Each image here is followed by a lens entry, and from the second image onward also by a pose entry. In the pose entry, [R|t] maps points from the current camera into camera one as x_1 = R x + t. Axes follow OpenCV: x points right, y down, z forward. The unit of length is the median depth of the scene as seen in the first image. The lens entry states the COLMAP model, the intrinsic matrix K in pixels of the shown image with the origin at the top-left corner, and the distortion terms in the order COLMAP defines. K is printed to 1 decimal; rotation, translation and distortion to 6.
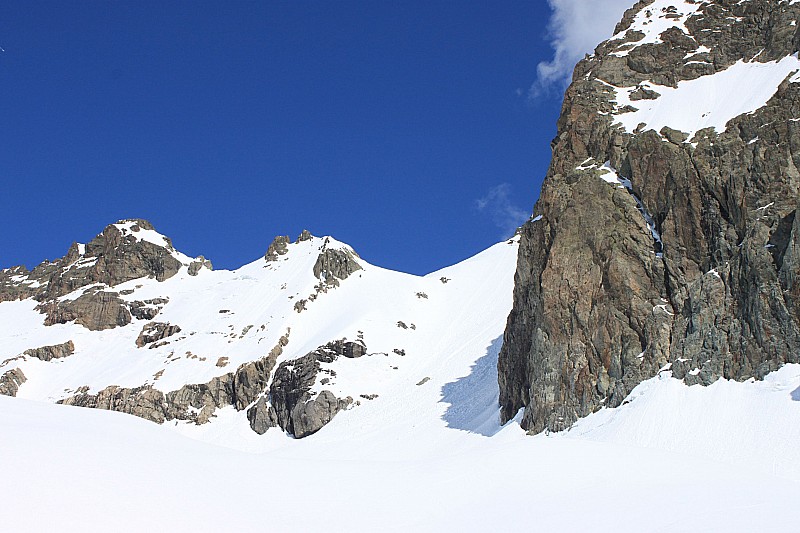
lens RADIAL K [[1133.8, 0, 400.0], [0, 1133.8, 266.5], [0, 0, 1]] dist [-0.012676, -0.014191]
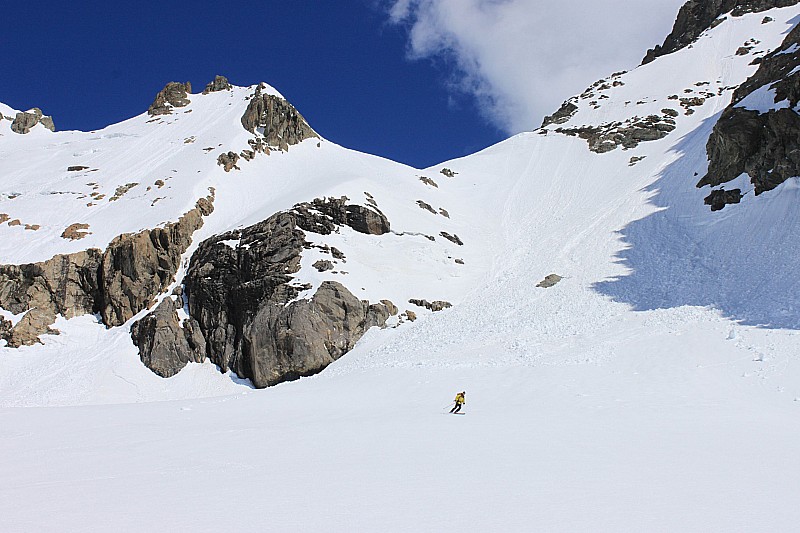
lens RADIAL K [[1133.8, 0, 400.0], [0, 1133.8, 266.5], [0, 0, 1]] dist [-0.012676, -0.014191]
pose [[0.985594, 0.079984, 0.149019, -0.097159], [-0.077441, 0.996736, -0.022799, 0.103831], [-0.150356, 0.010930, 0.988571, 0.539041]]
